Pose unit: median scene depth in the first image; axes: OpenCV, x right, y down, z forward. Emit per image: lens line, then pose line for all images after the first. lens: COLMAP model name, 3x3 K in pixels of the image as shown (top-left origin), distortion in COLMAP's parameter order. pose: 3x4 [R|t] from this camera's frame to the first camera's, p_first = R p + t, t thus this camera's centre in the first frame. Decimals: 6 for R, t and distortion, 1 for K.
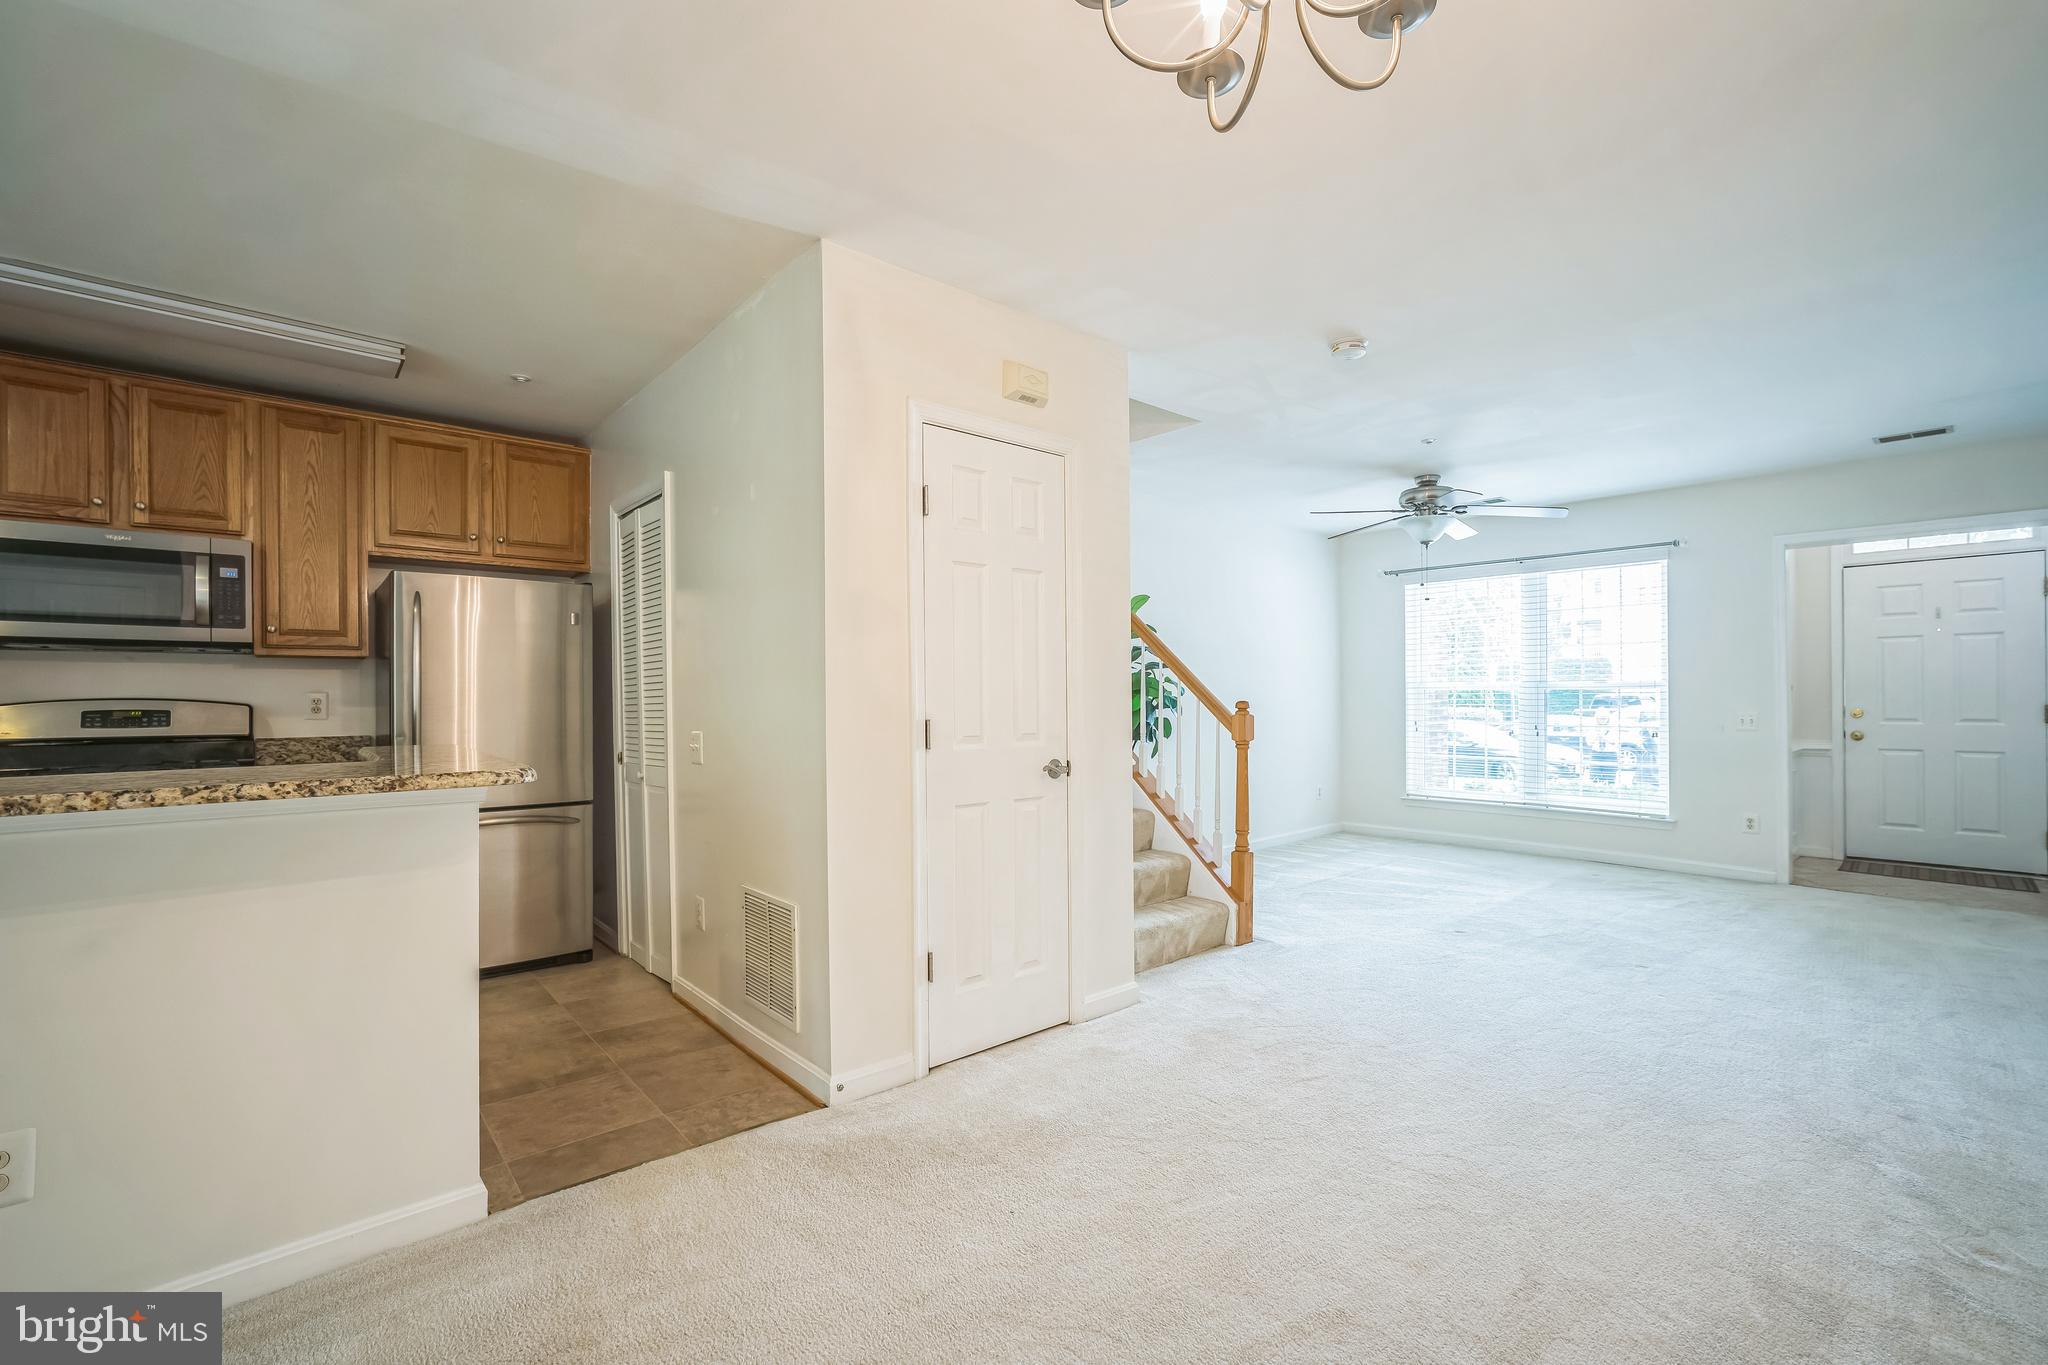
lens RADIAL K [[856.3, 0, 1044.5], [0, 856.3, 701.3], [0, 0, 1]] dist [-0.032057, 0.015437]
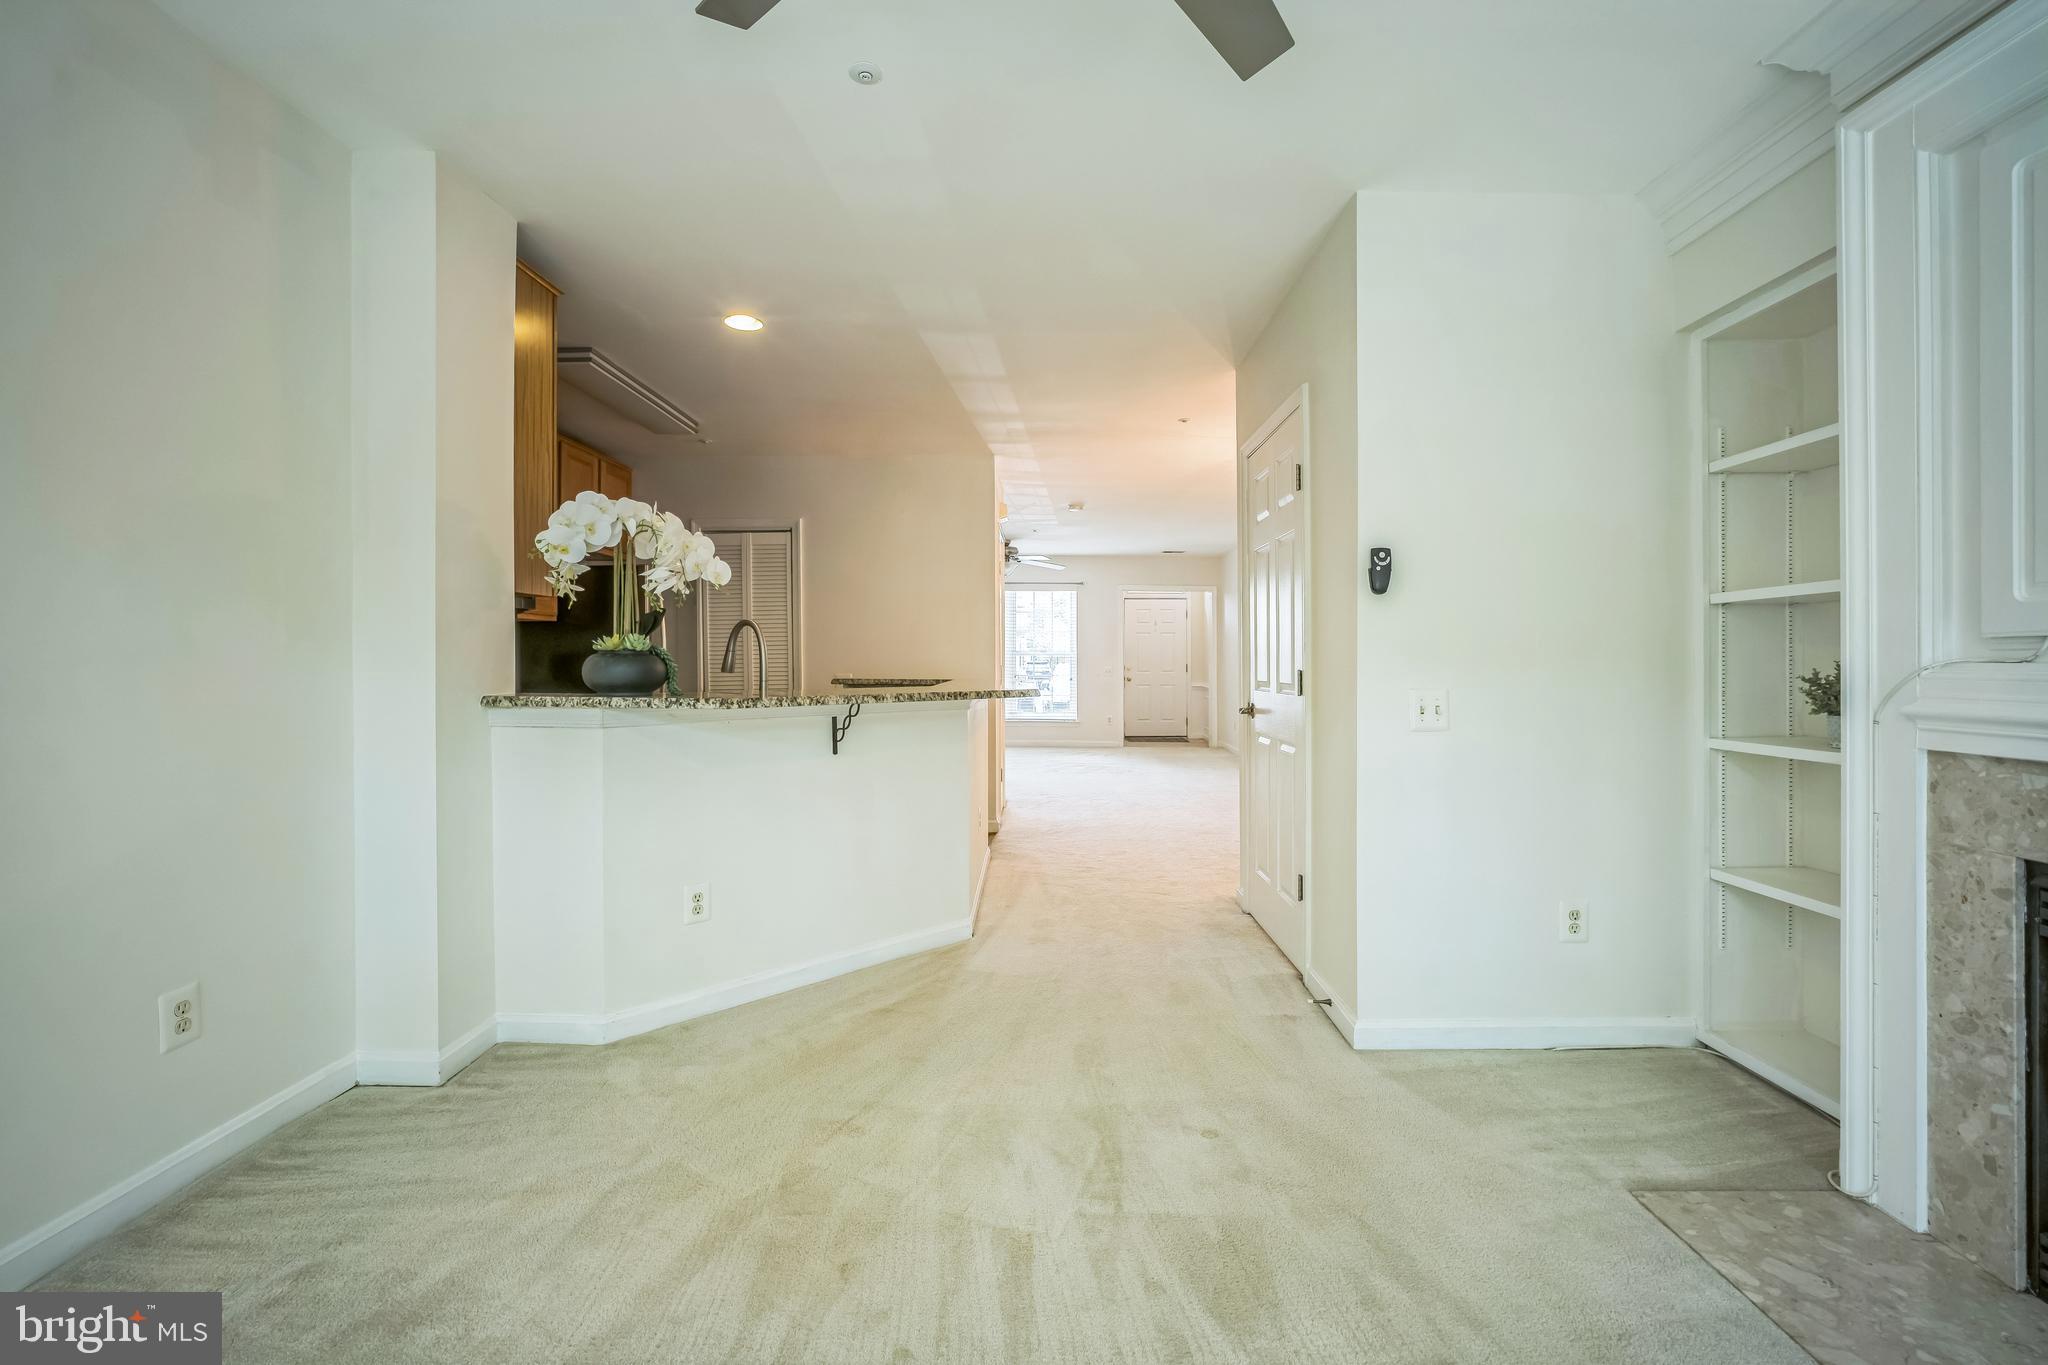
lens RADIAL K [[876.0, 0, 1027.0], [0, 876.0, 678.8], [0, 0, 1]] dist [-0.031818, 0.013963]
pose [[0.672238, -0.008383, 0.740288, -1.324268], [-0.000960, 0.999925, 0.012194, 0.020537], [-0.740335, -0.008908, 0.672179, -0.459751]]
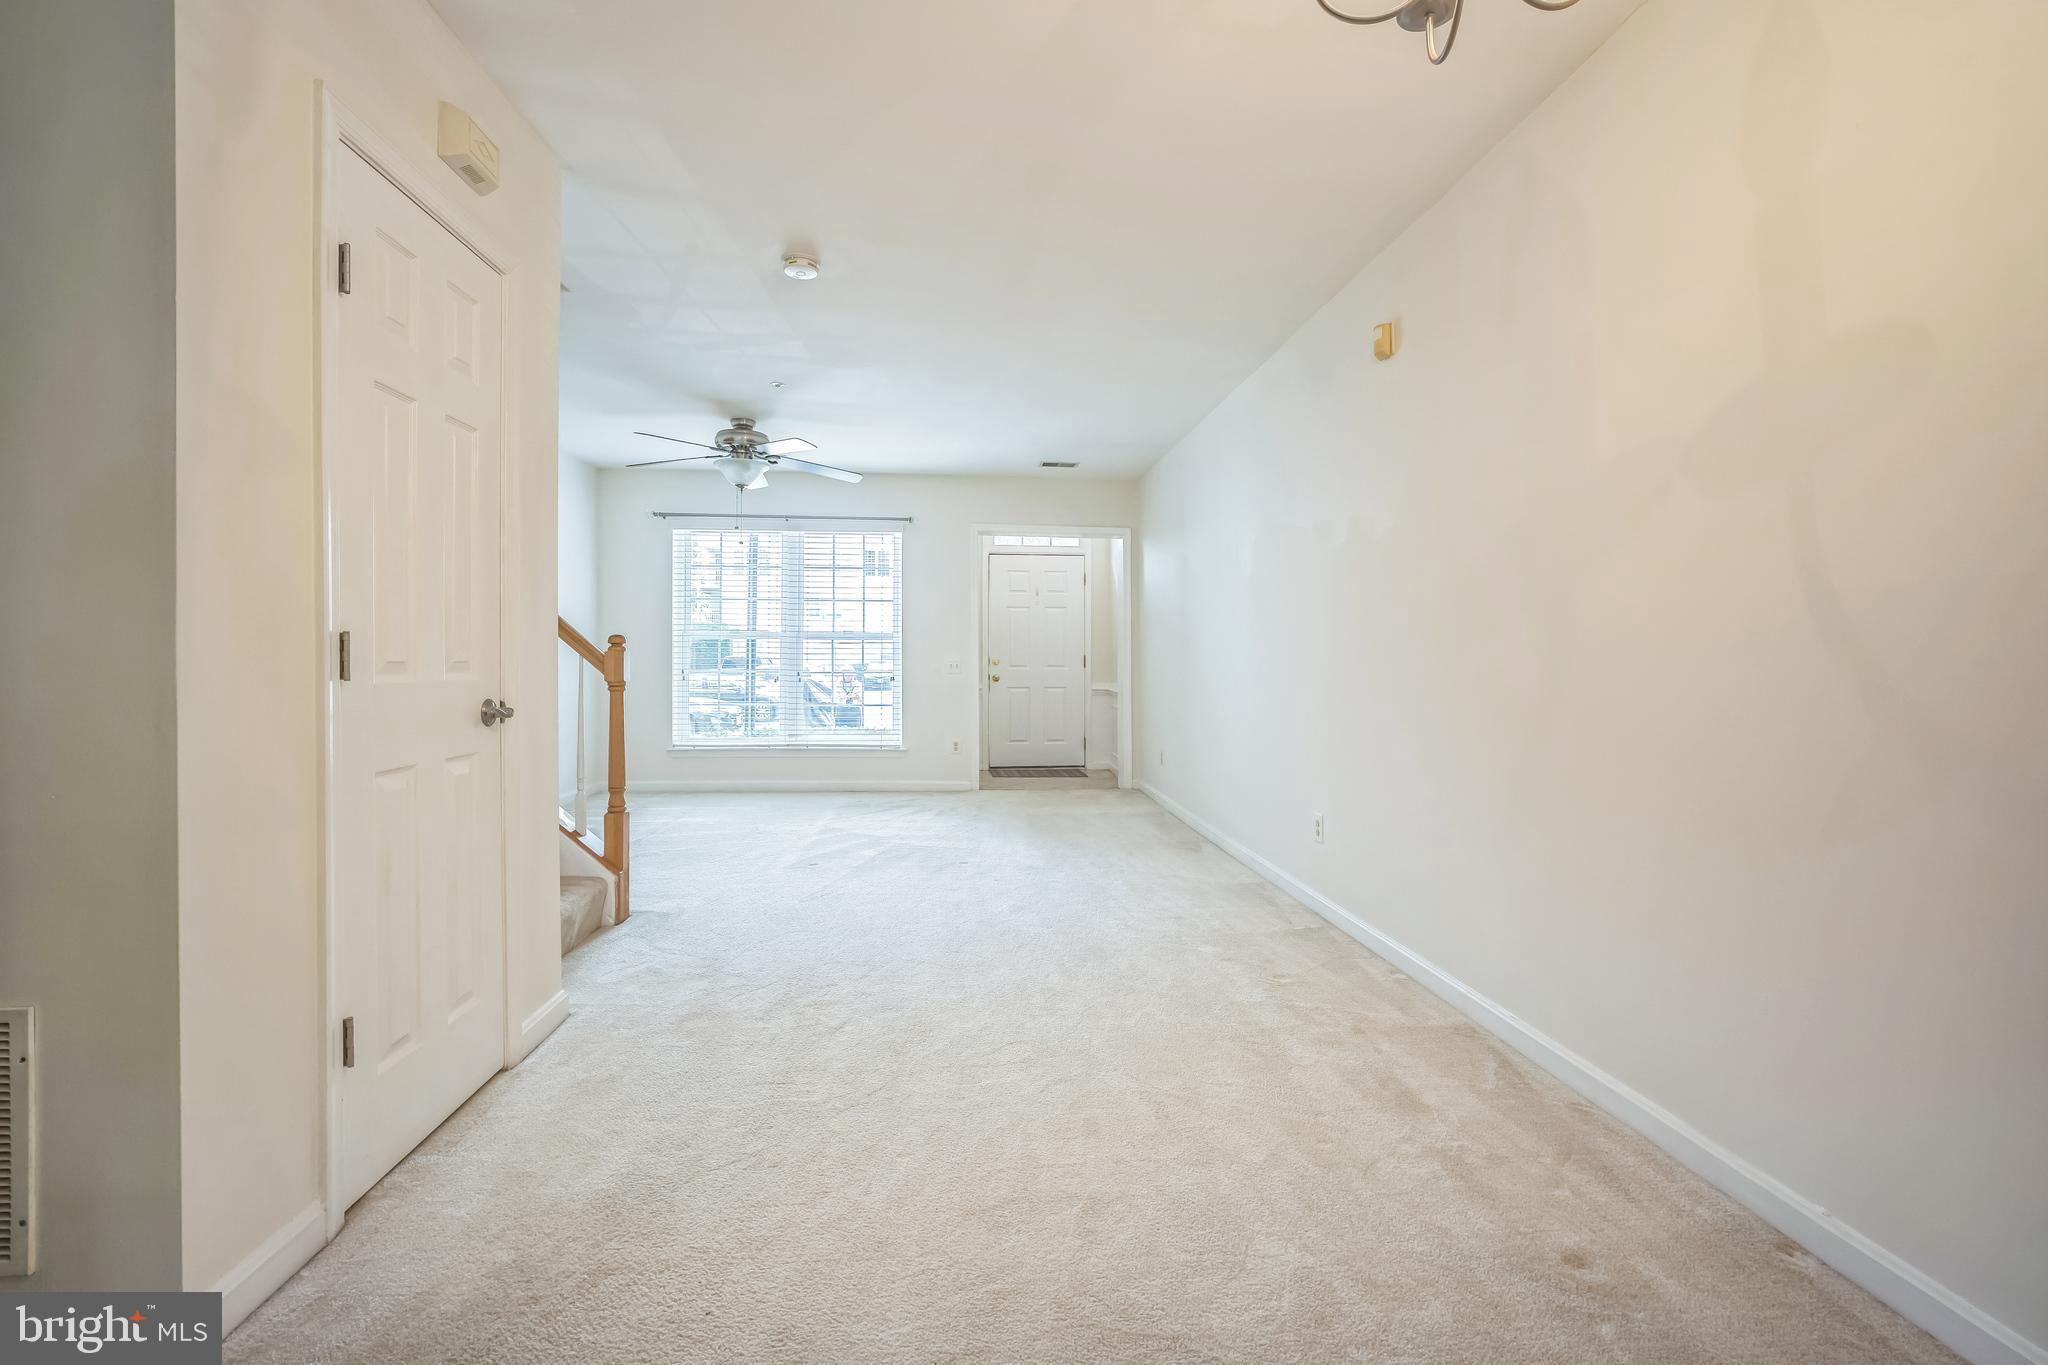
lens RADIAL K [[877.1, 0, 995.7], [0, 877.1, 660.3], [0, 0, 1]] dist [-0.000166, 0.000080]
pose [[0.619648, 0.007240, 0.784846, -0.243655], [-0.004846, 0.999974, -0.005398, 0.030692], [-0.784865, -0.000458, 0.619667, 0.183199]]
